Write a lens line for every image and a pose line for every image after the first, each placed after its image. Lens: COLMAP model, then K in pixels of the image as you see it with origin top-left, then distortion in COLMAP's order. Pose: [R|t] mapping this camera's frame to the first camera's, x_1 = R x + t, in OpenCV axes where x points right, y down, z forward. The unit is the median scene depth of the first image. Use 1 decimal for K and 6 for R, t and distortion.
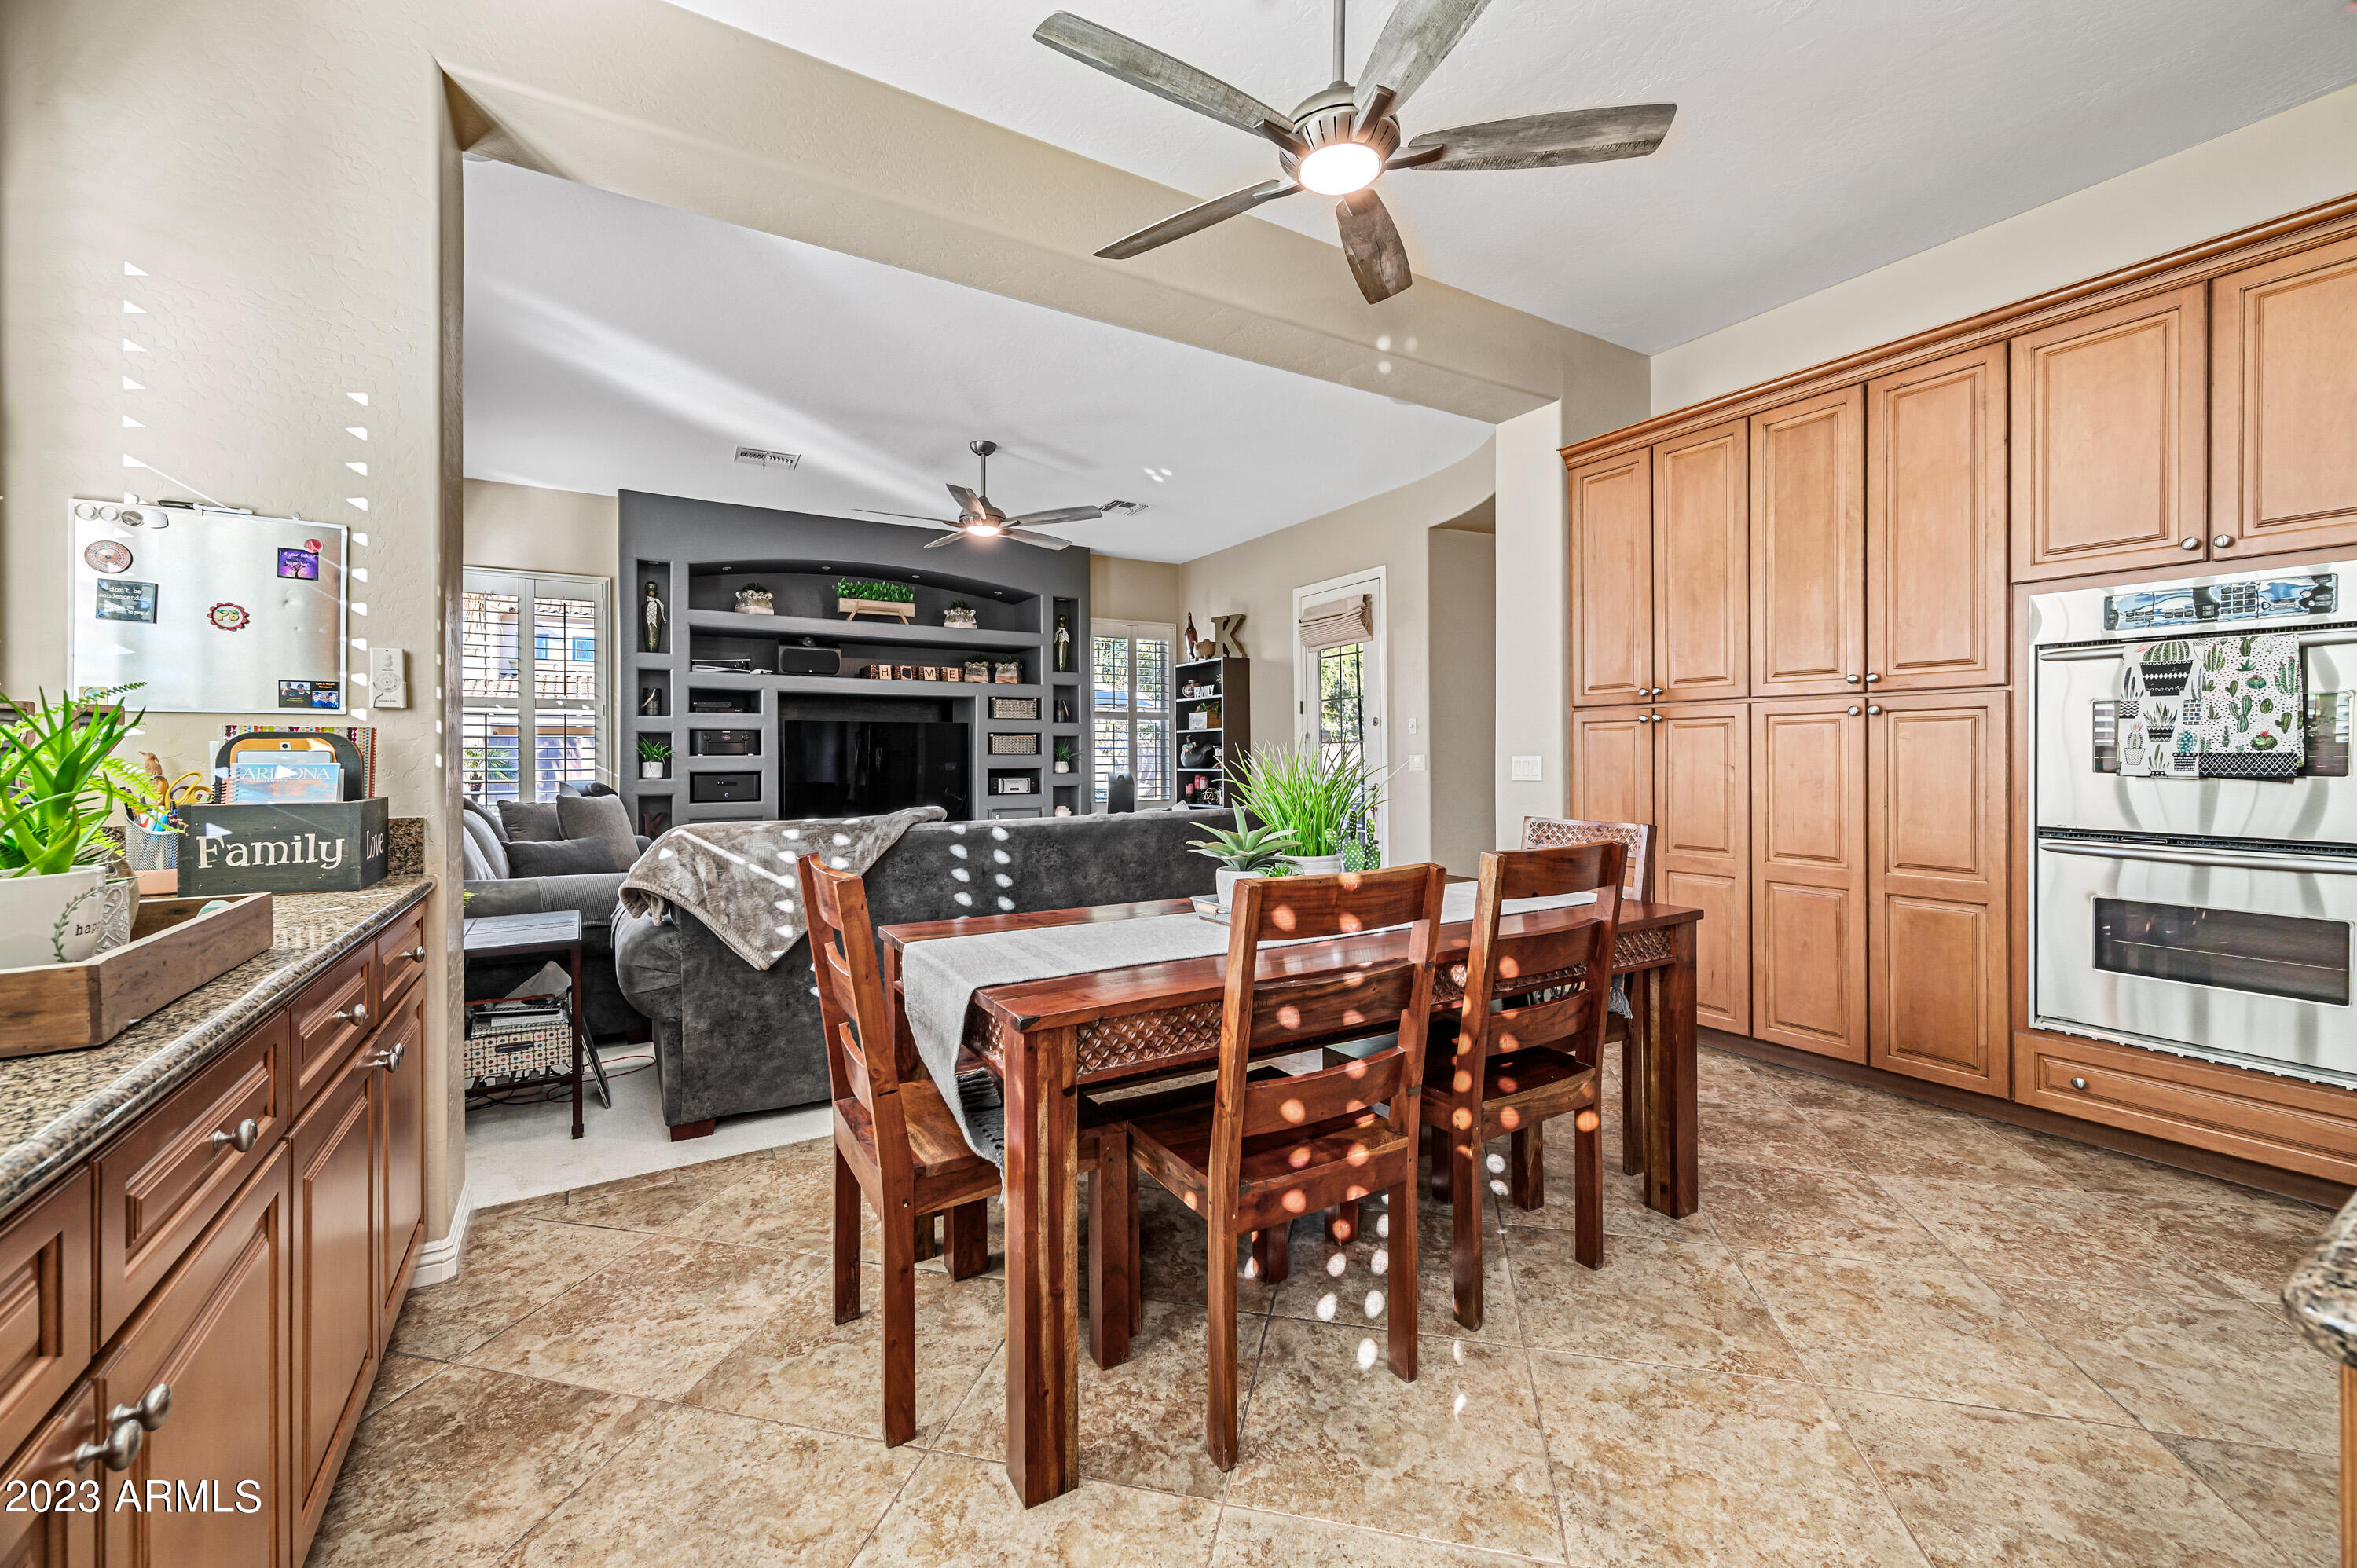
lens RADIAL K [[934.4, 0, 1190.6], [0, 934.4, 757.9], [0, 0, 1]] dist [-0.000831, 0.000091]
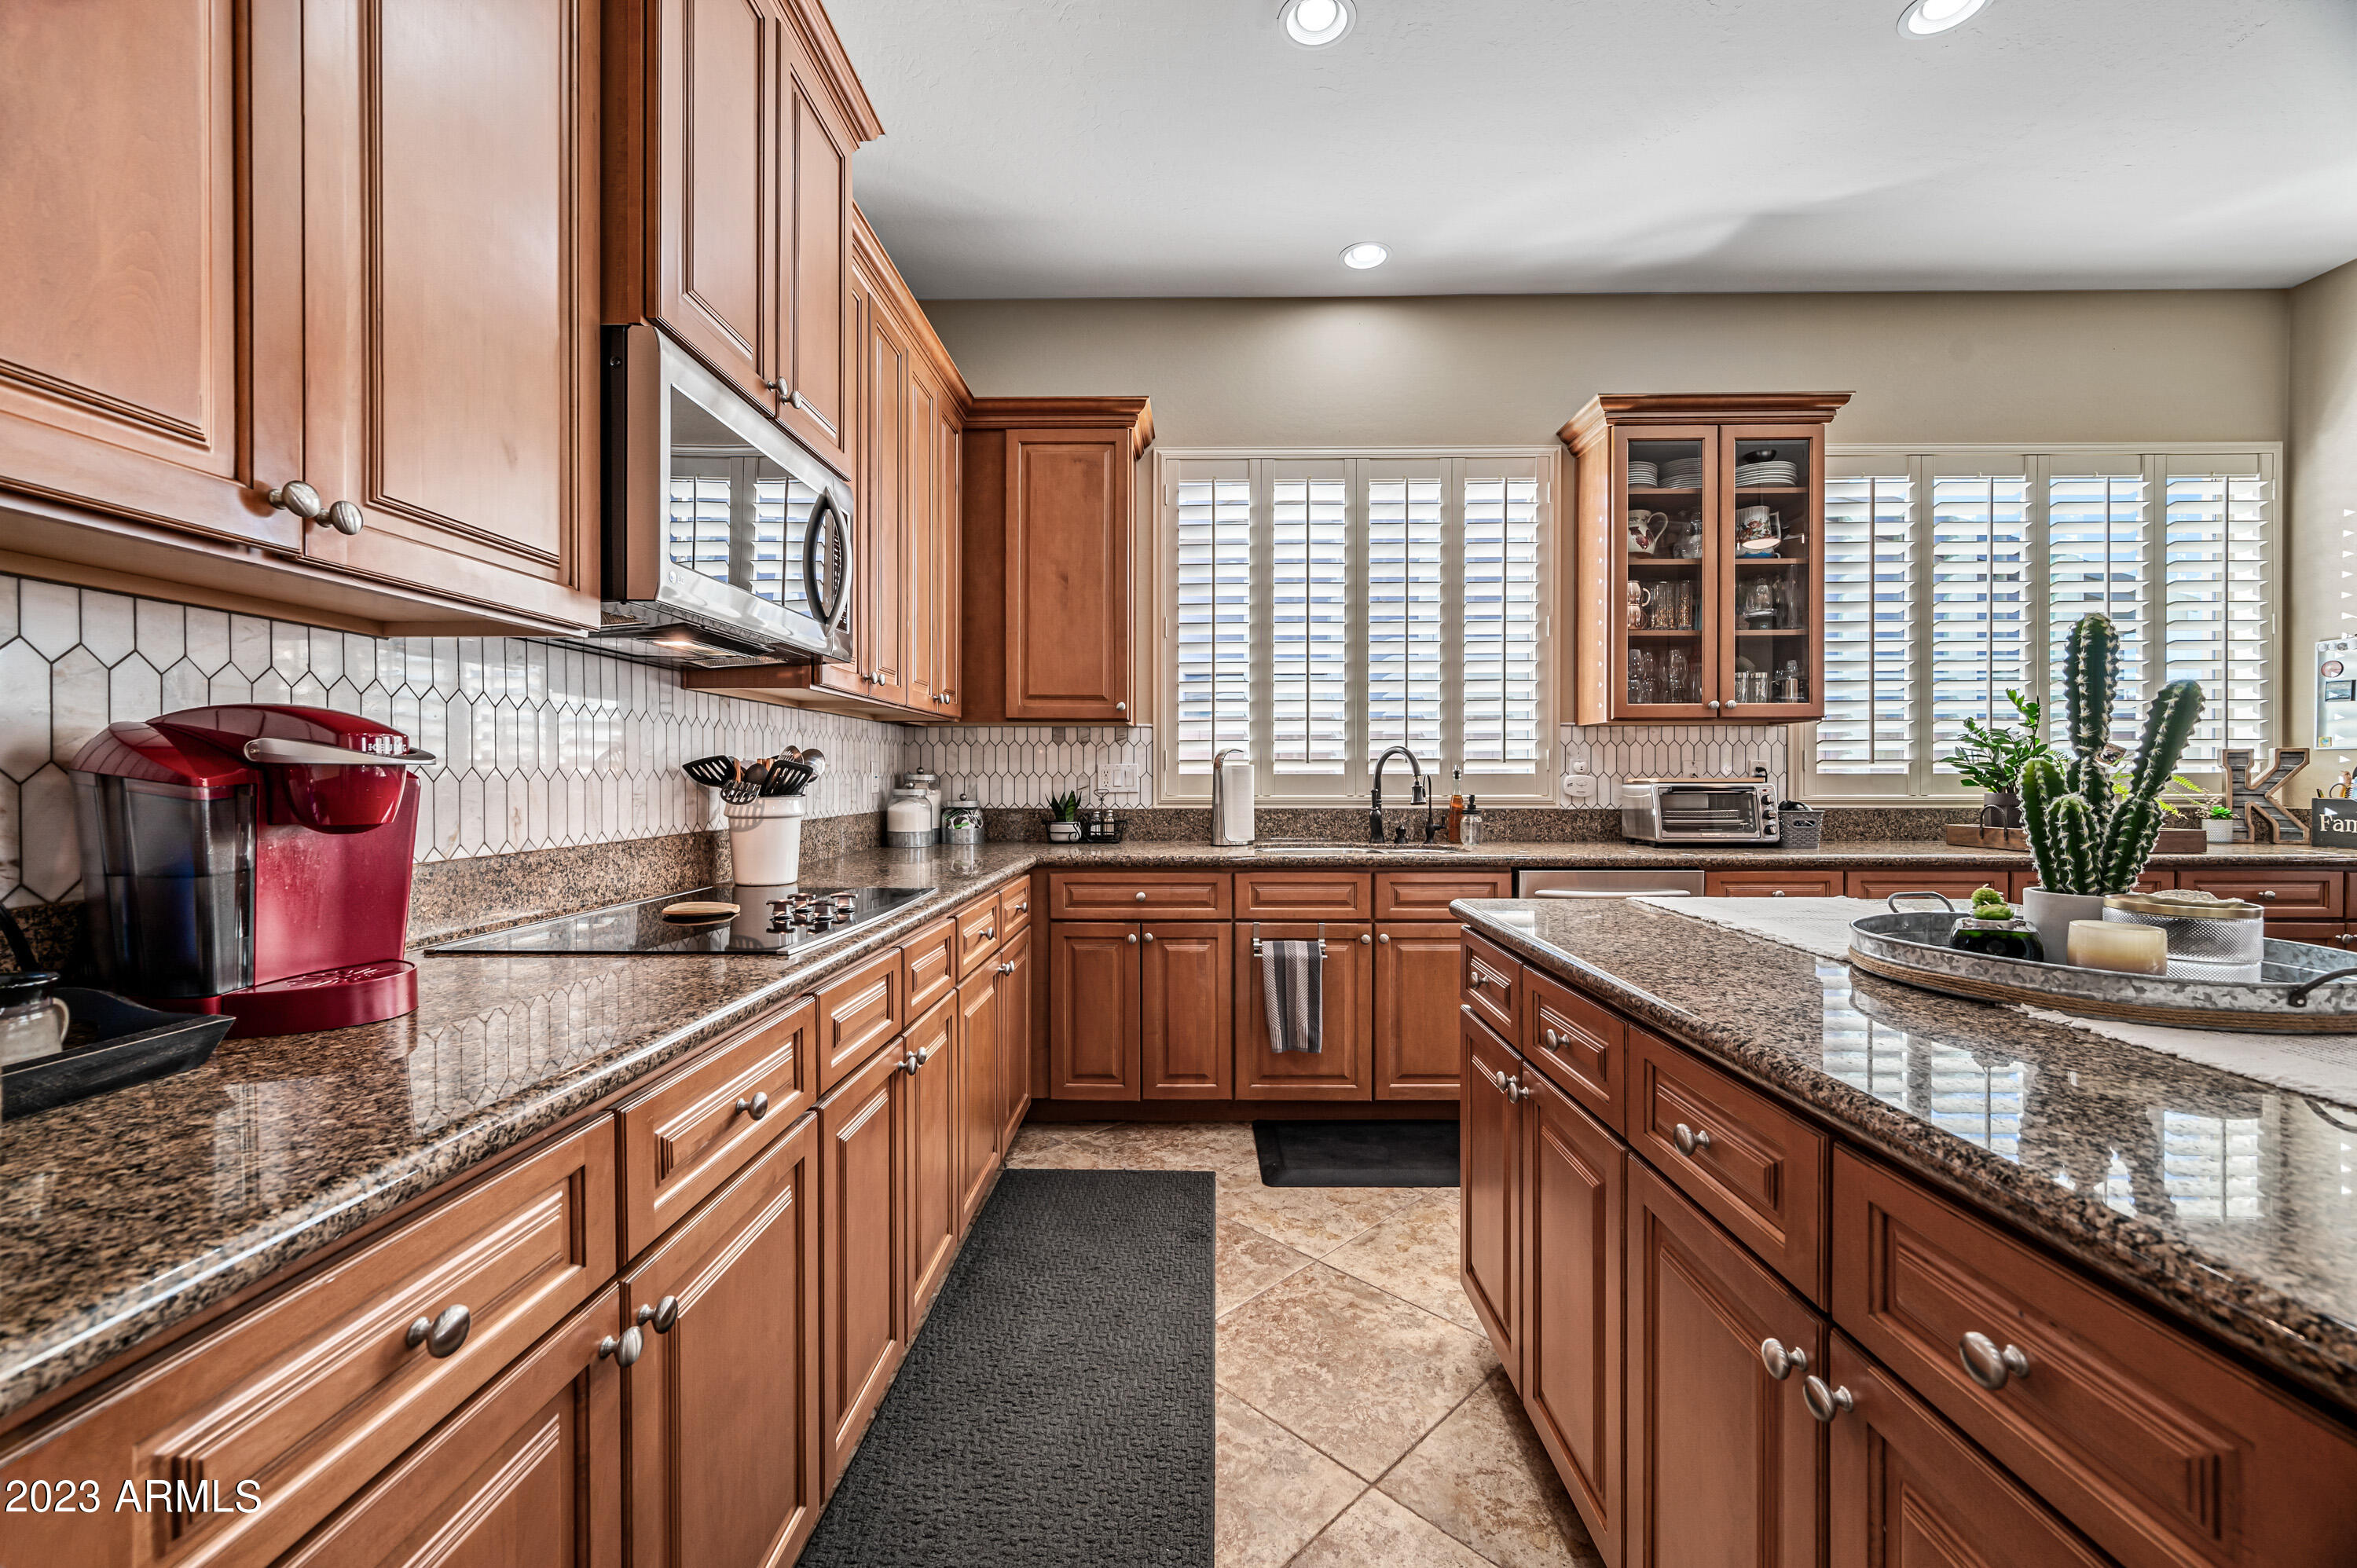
lens RADIAL K [[934.4, 0, 1188.7], [0, 934.4, 783.3], [0, 0, 1]] dist [-0.000831, 0.000091]
pose [[-0.540331, 0.009557, -0.841399, 0.766758], [0.002187, 0.999948, 0.009953, -0.001791], [0.841450, 0.003537, -0.540323, 0.024915]]
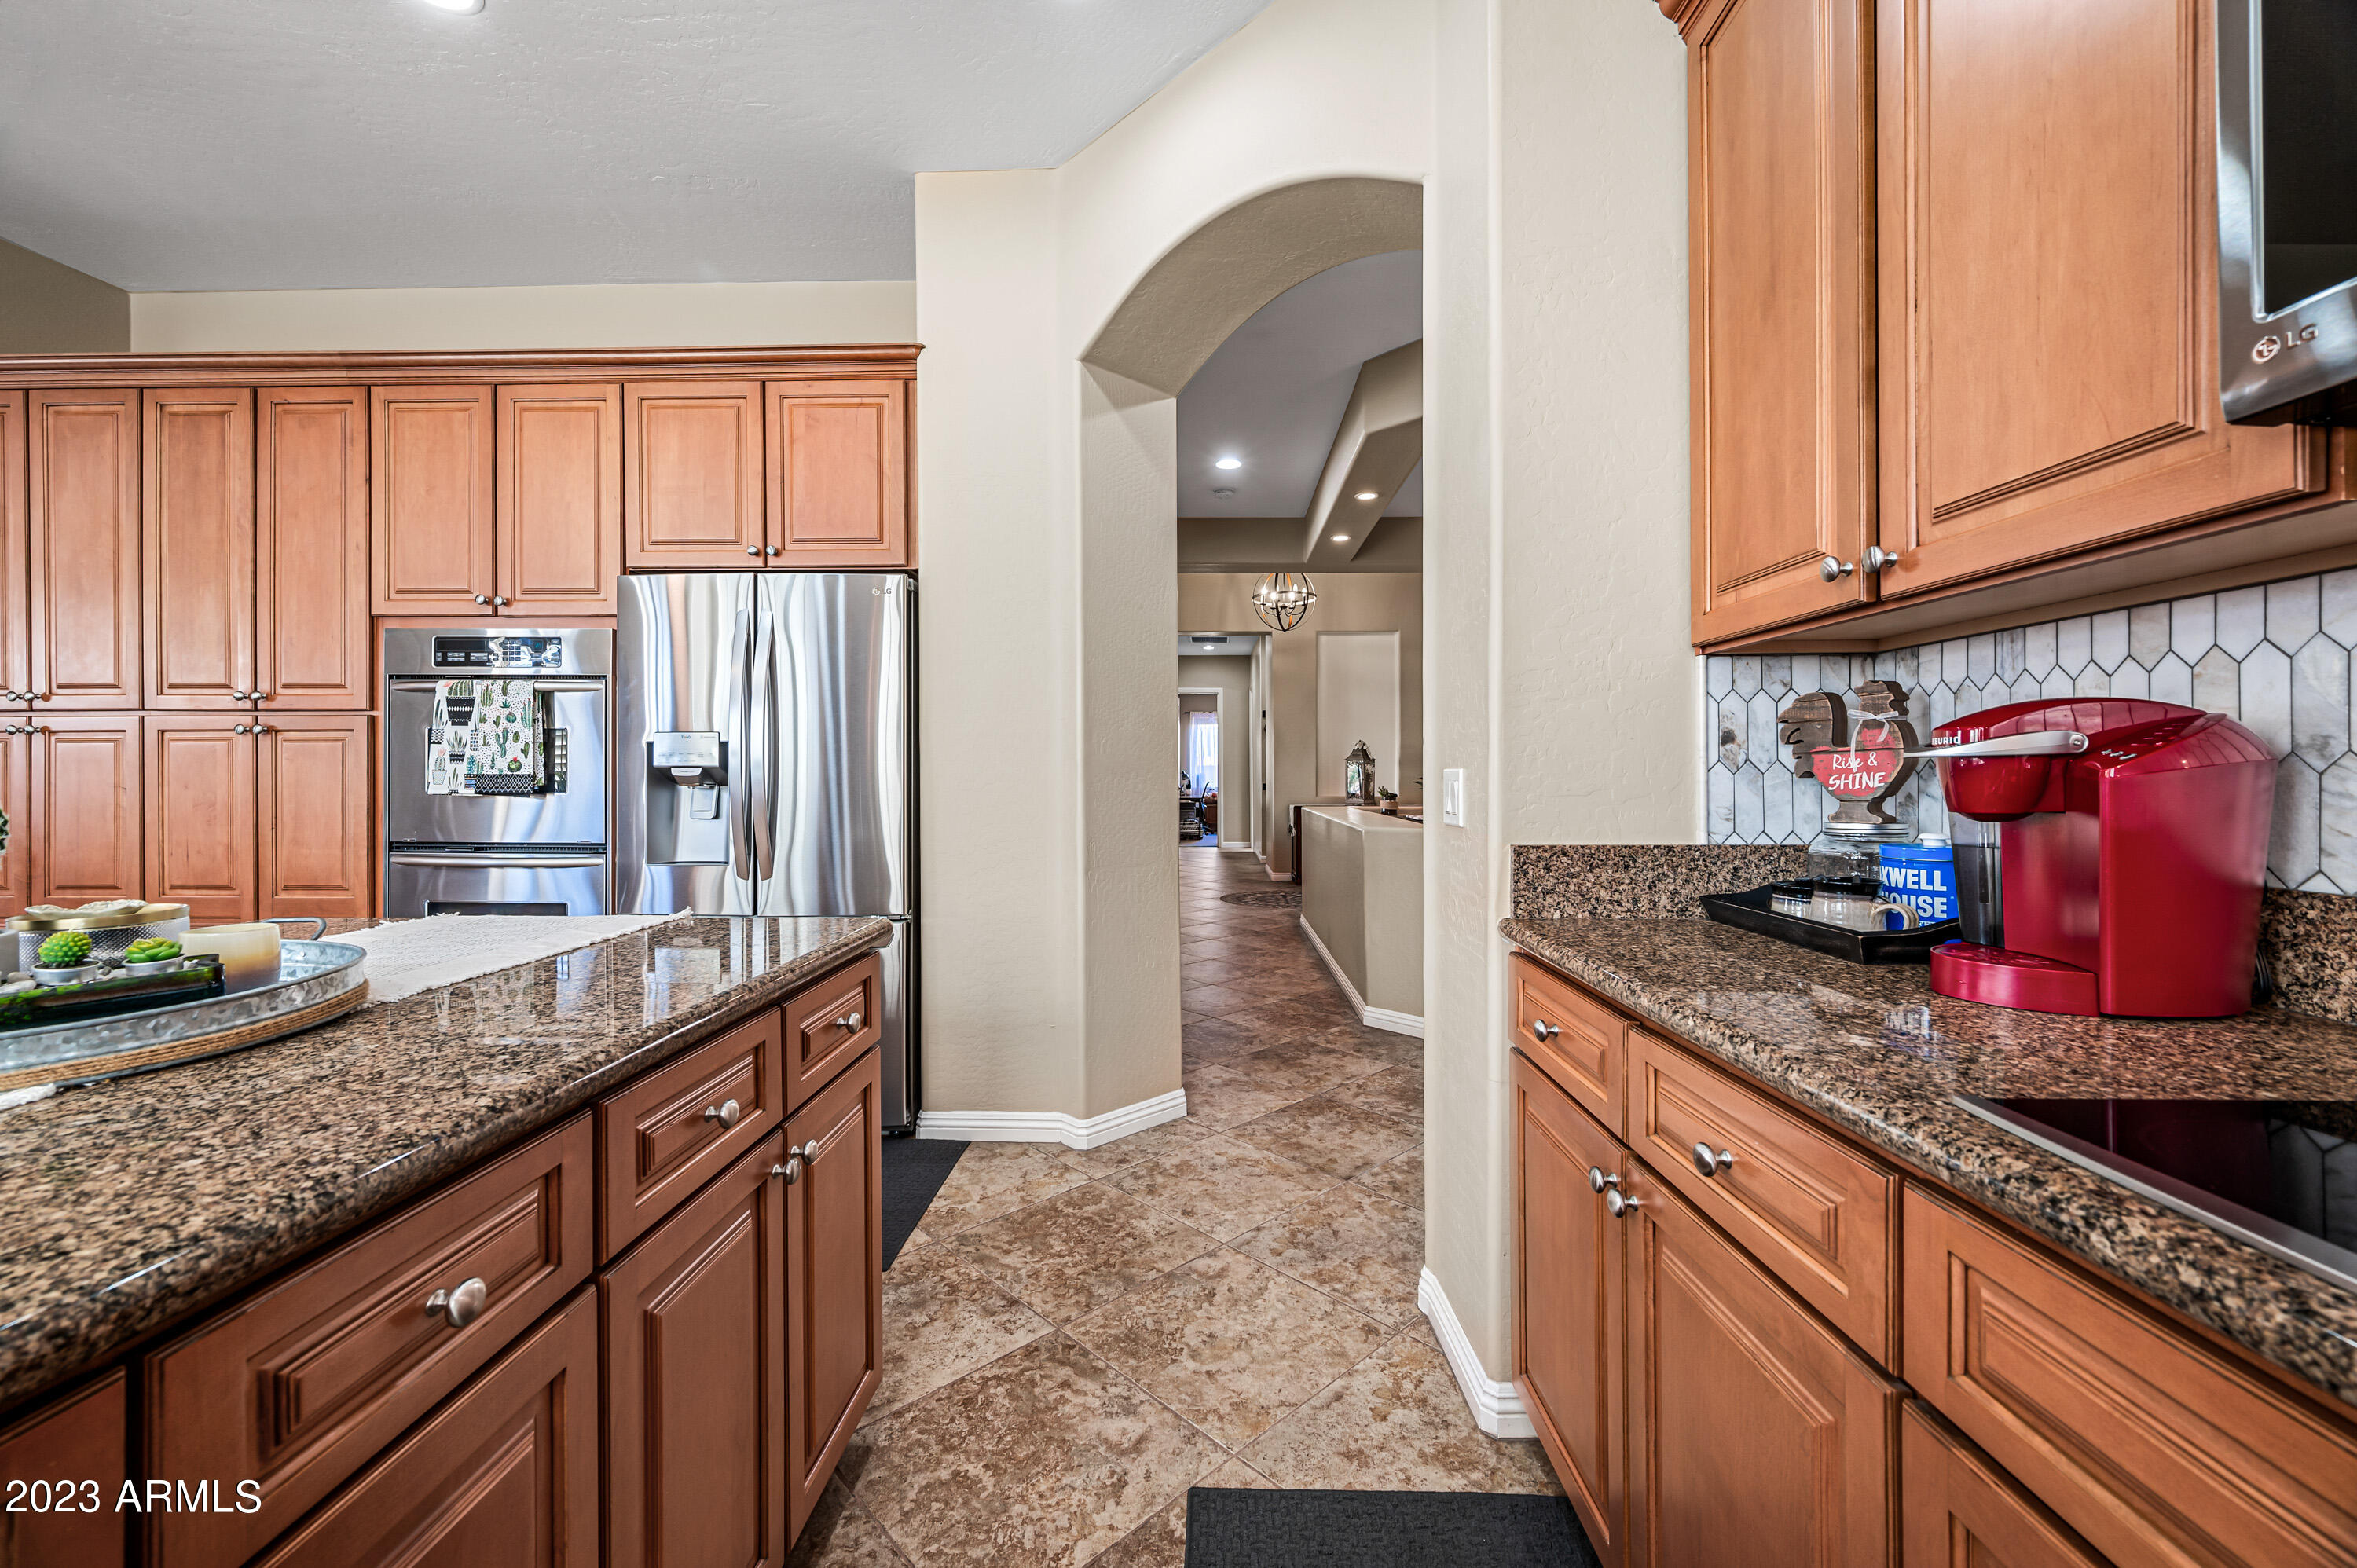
lens RADIAL K [[934.4, 0, 1174.8], [0, 934.4, 772.2], [0, 0, 1]] dist [-0.000831, 0.000091]
pose [[0.549539, 0.002882, 0.835463, 0.340542], [0.002282, 0.999985, -0.004950, 0.000103], [-0.835465, 0.004626, 0.549525, -0.246534]]
